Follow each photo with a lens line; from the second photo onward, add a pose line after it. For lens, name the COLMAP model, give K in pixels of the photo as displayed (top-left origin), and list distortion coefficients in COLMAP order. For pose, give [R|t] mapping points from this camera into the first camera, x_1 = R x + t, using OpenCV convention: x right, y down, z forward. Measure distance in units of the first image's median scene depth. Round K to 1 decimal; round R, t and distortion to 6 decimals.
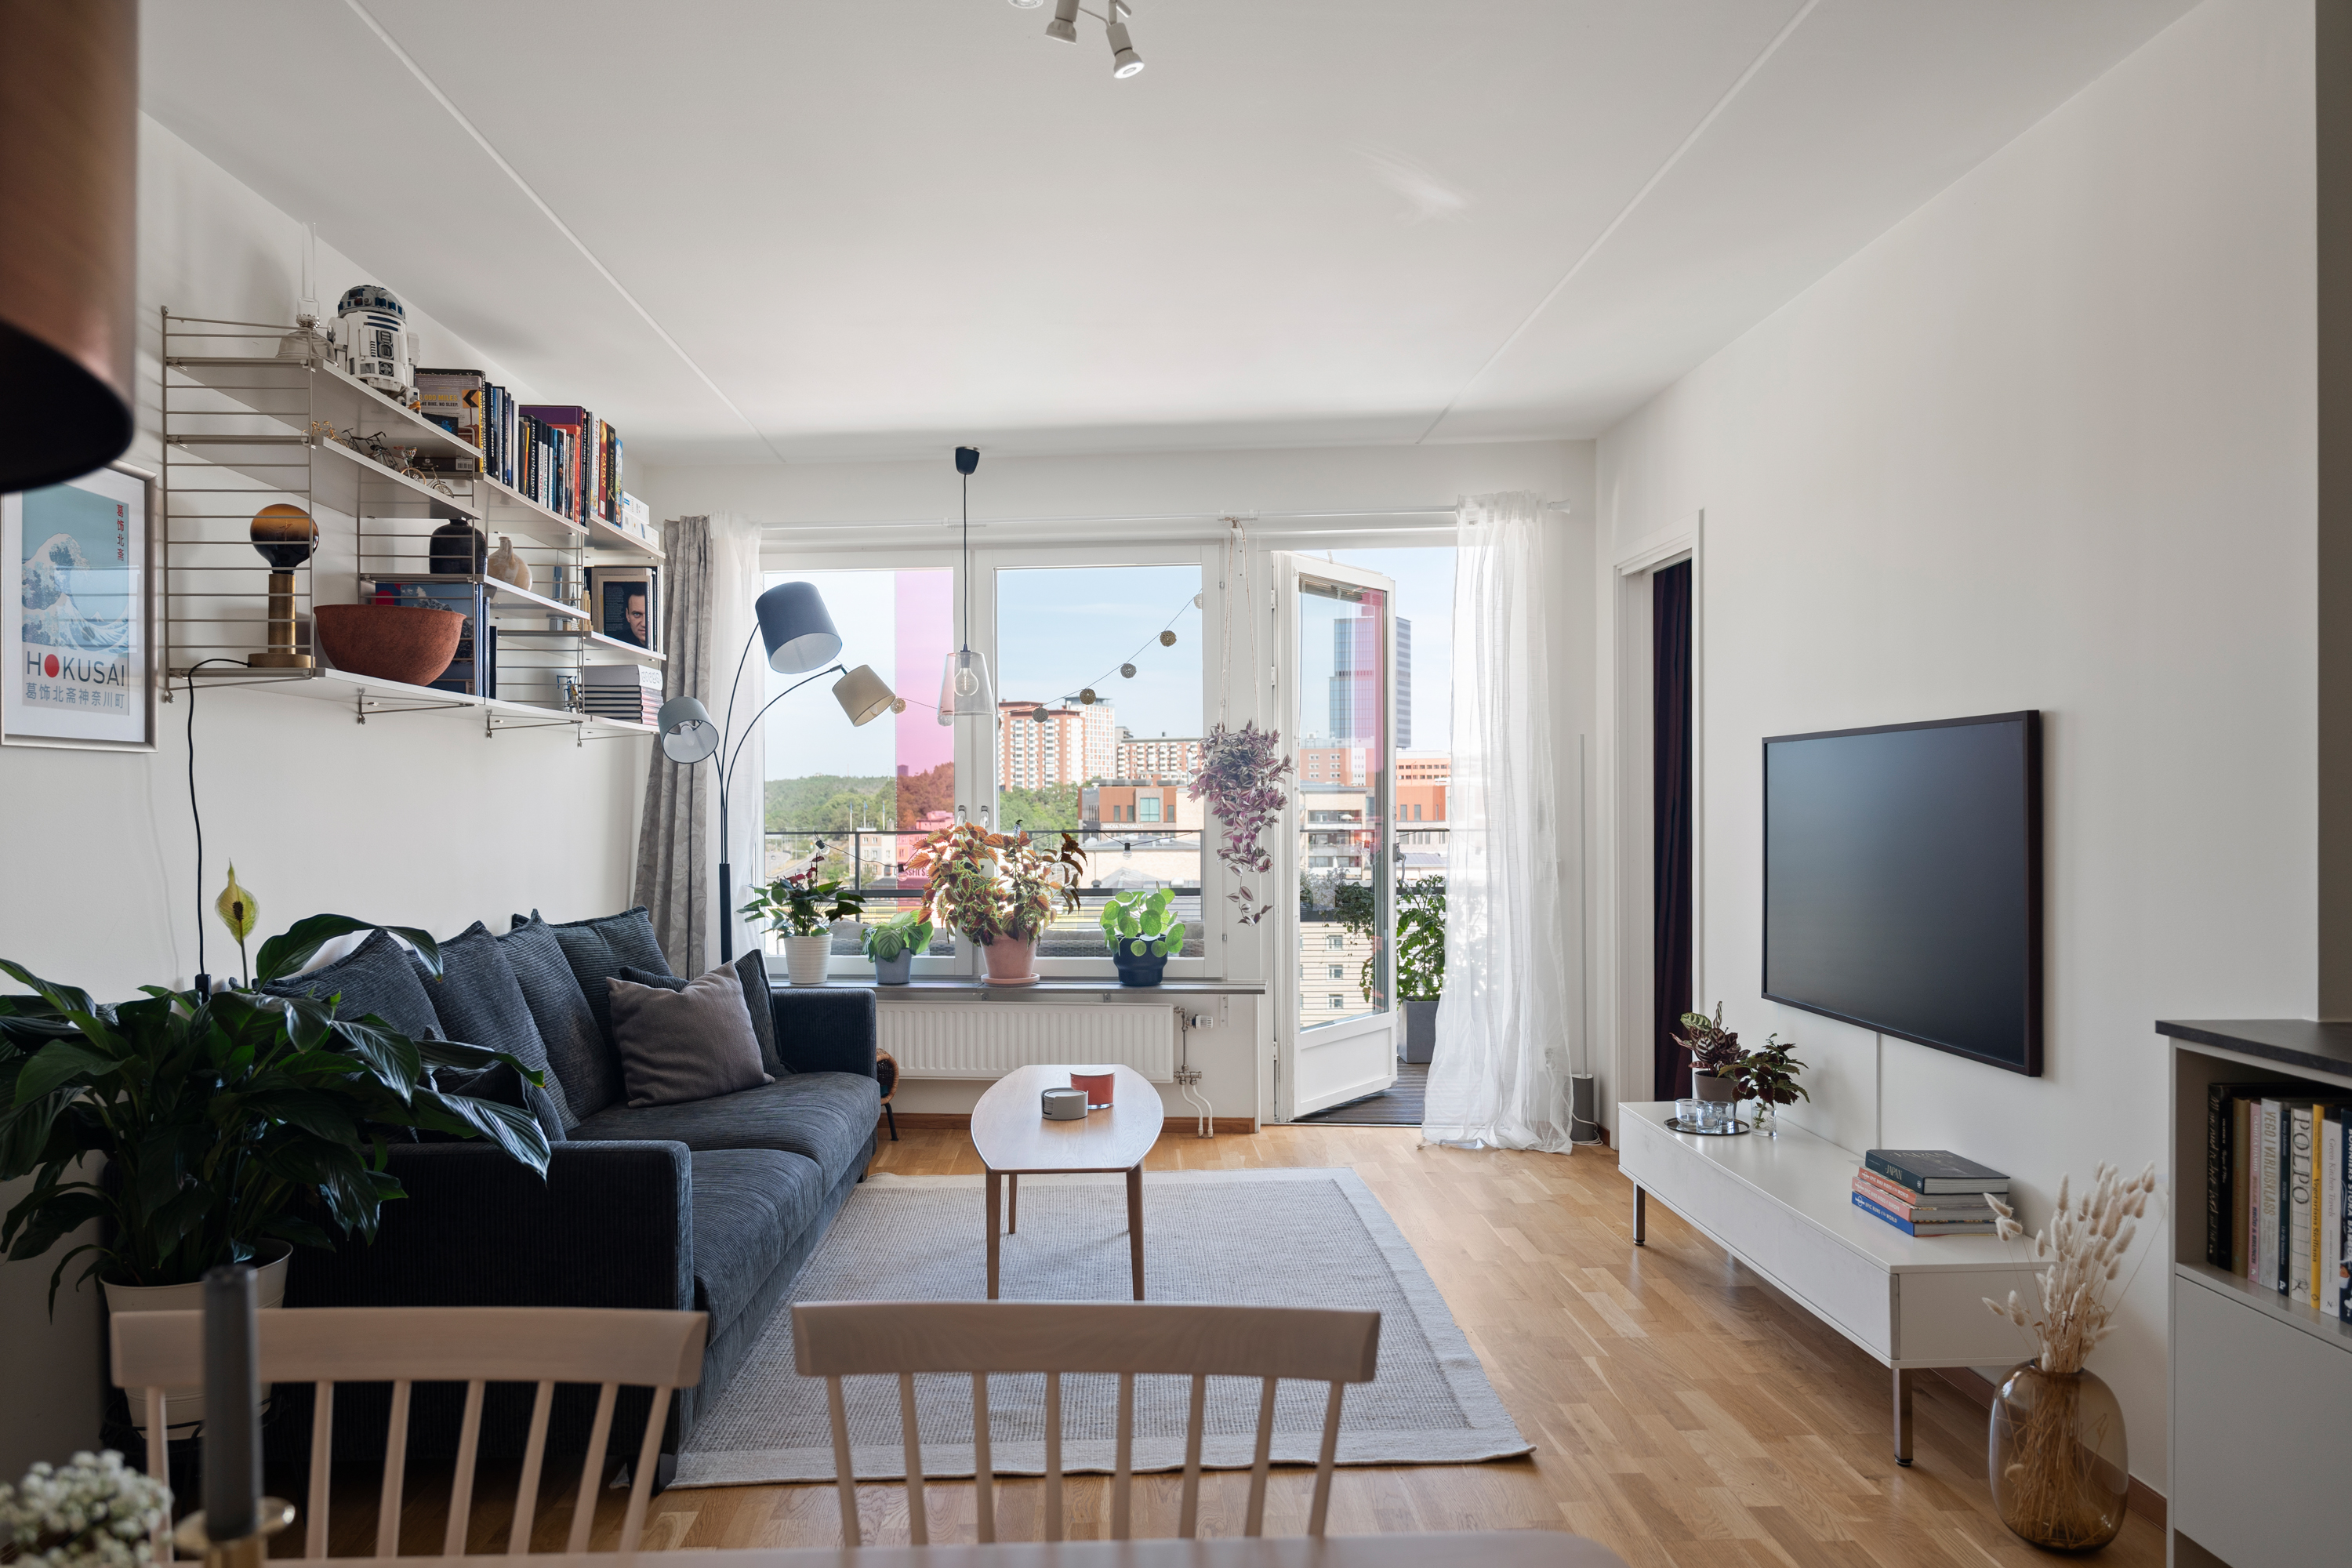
lens RADIAL K [[1573.8, 0, 1171.0], [0, 1573.8, 805.6], [0, 0, 1]] dist [-0.004146, 0.001031]
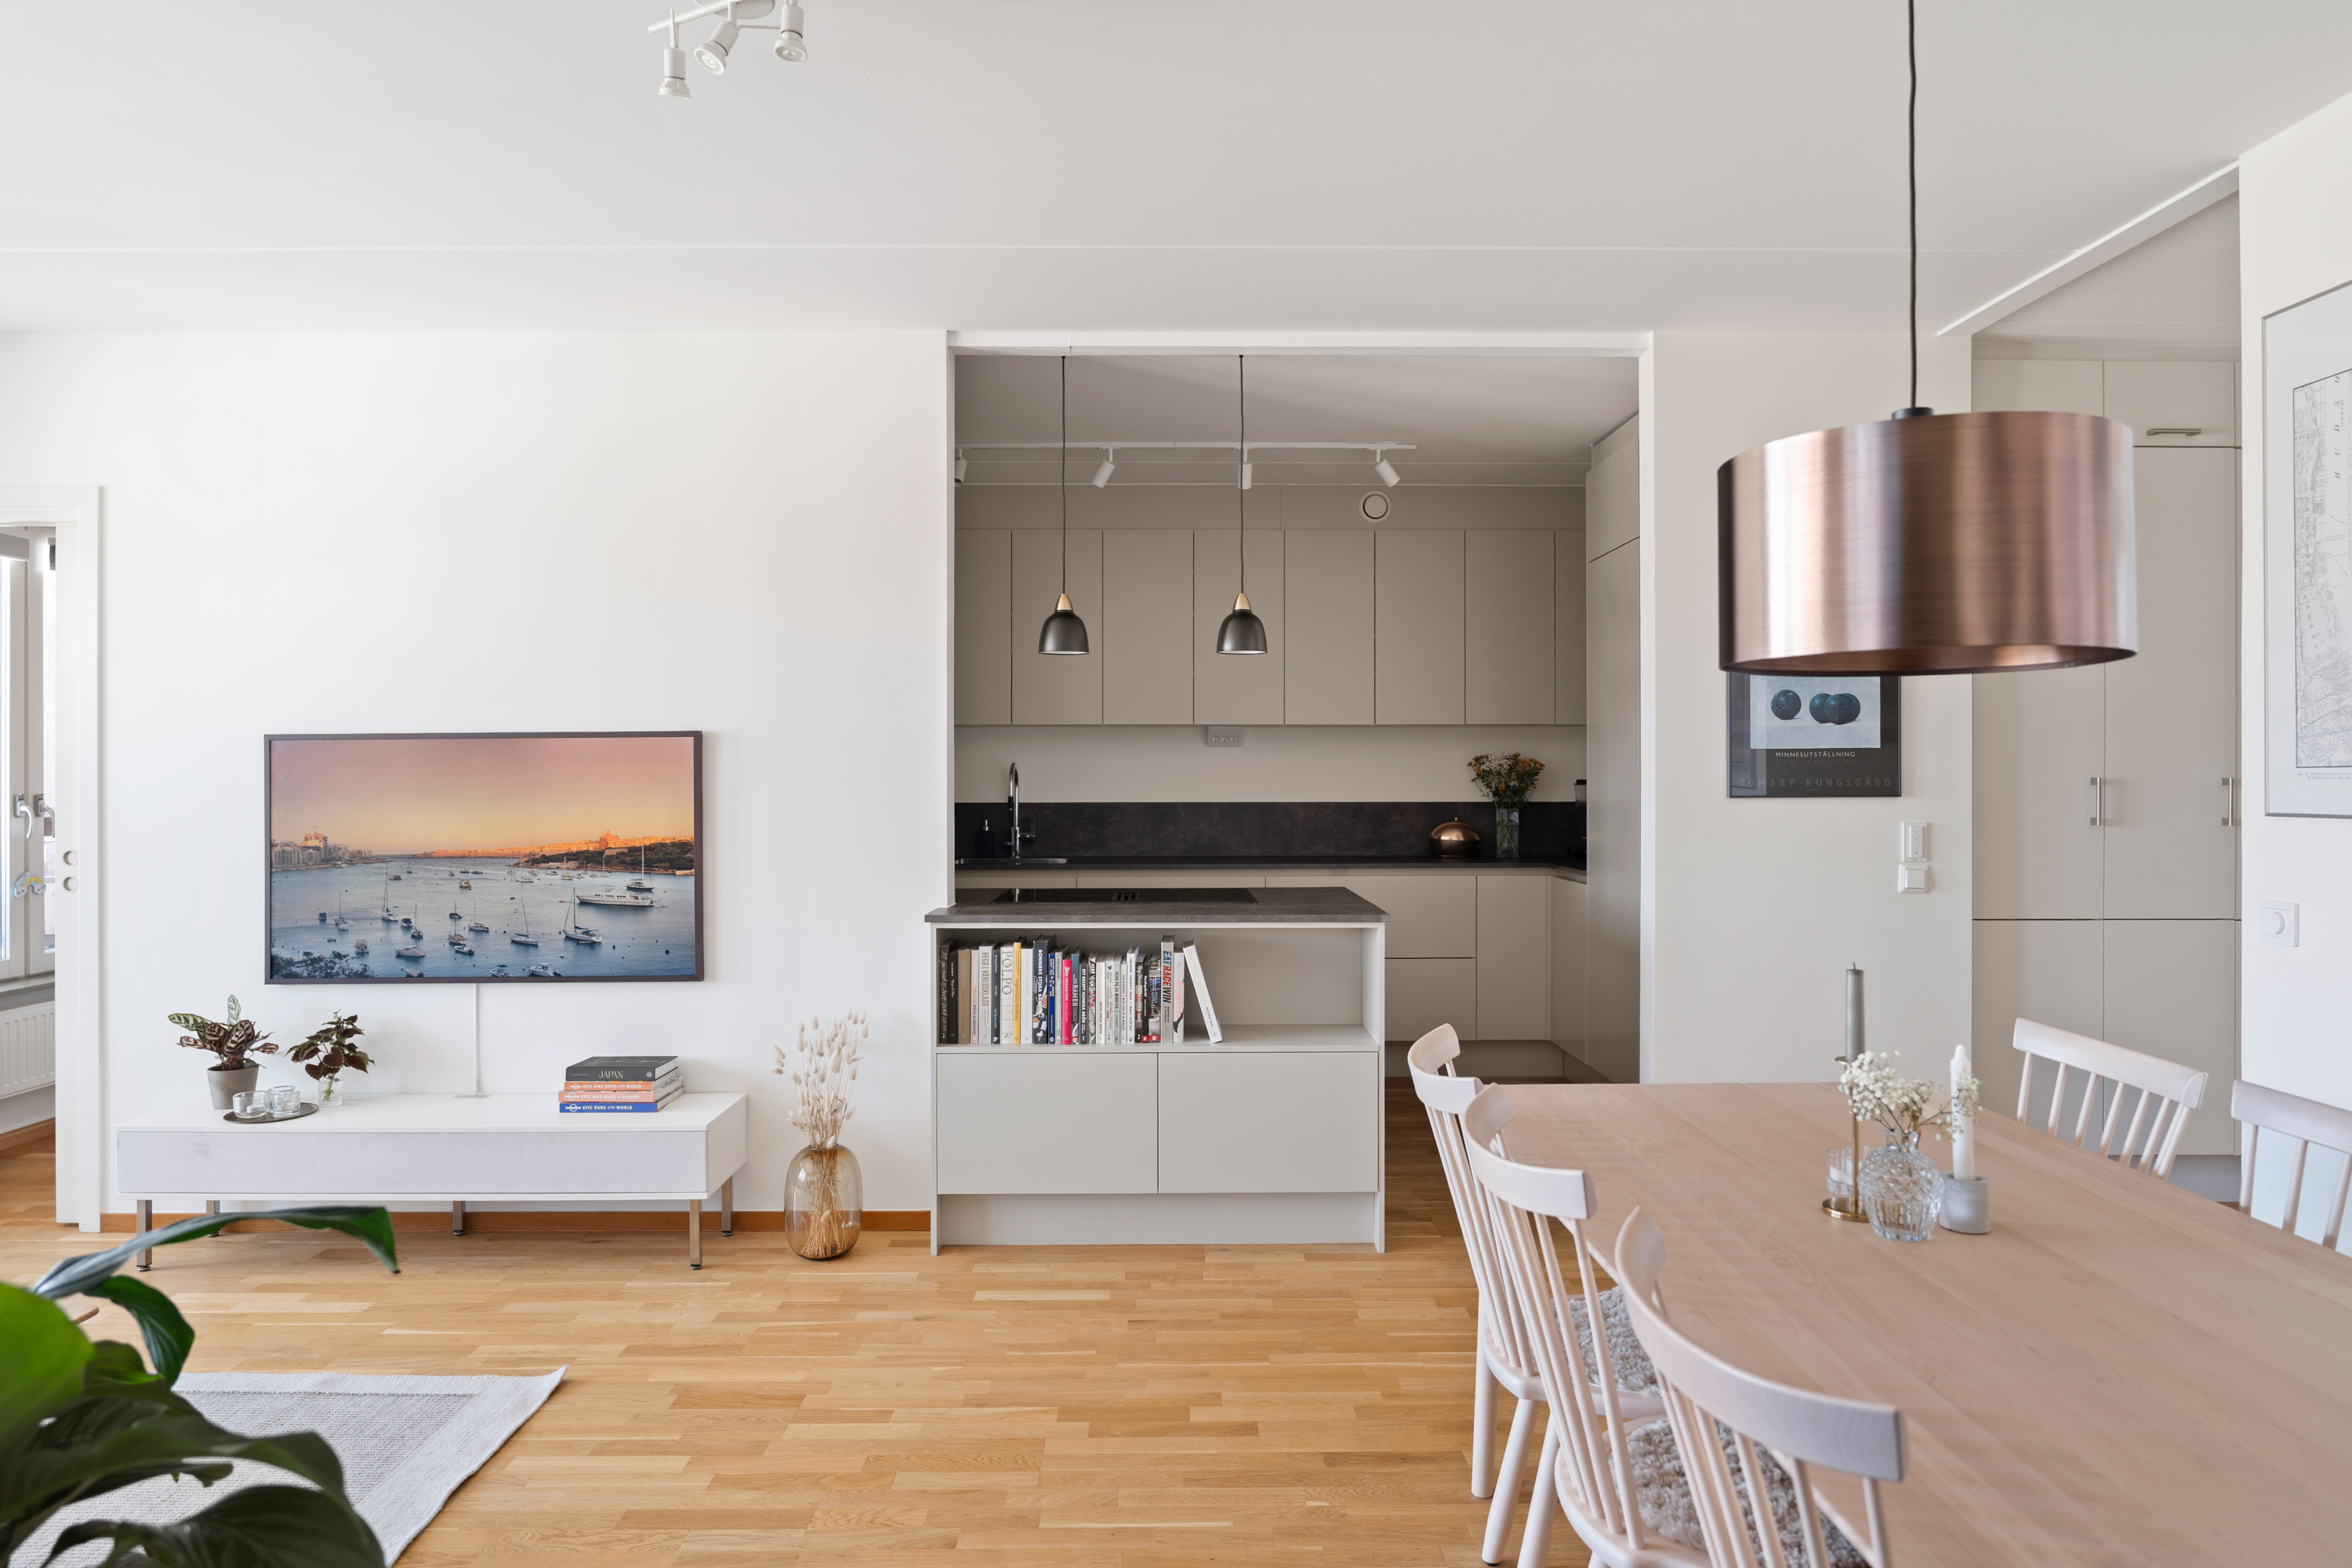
lens RADIAL K [[1405.8, 0, 1173.0], [0, 1405.8, 775.3], [0, 0, 1]] dist [-0.007496, 0.002142]
pose [[0.033412, 0.008143, 0.999409, -0.863036], [0.007972, 0.999933, -0.008413, -0.005941], [-0.999410, 0.008248, 0.033344, 0.595280]]
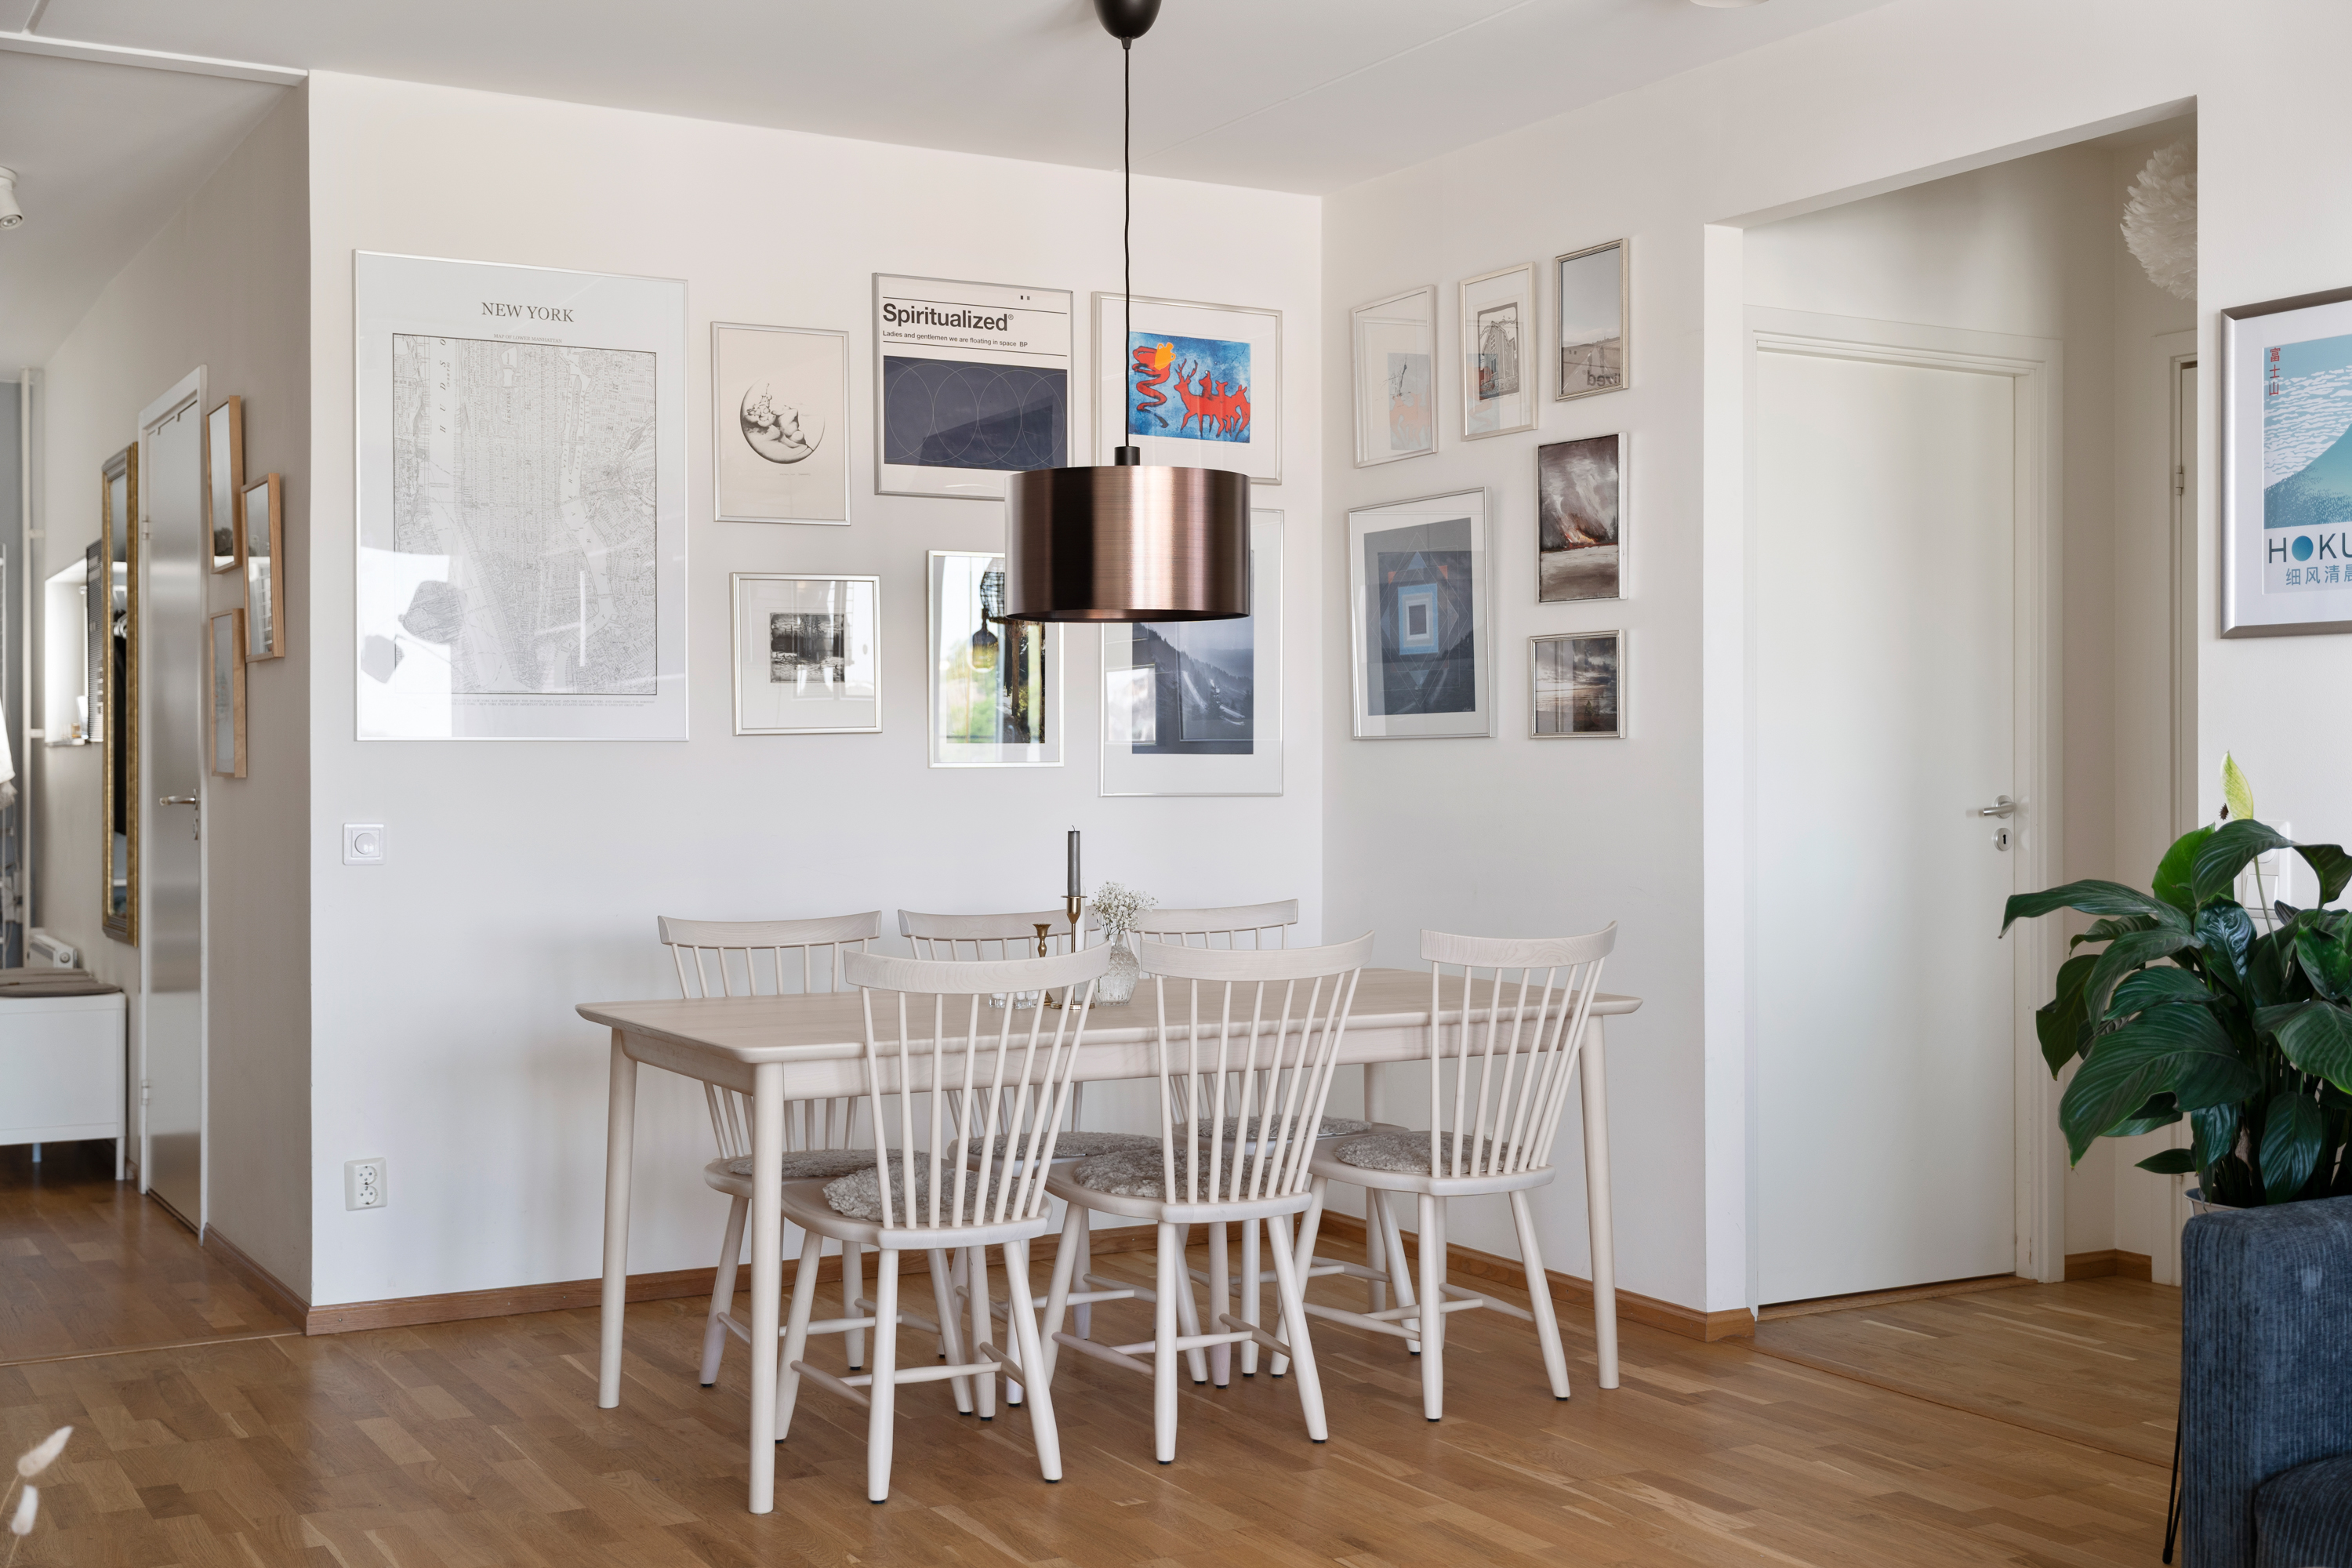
lens RADIAL K [[2639.8, 0, 1180.5], [0, 2639.8, 777.0], [0, 0, 1]] dist [0.016823, 0.000000]
pose [[-0.891331, 0.006793, -0.453301, 0.583402], [0.001705, 0.999931, 0.011632, 0.028263], [0.453349, 0.009595, -0.891281, 1.909669]]
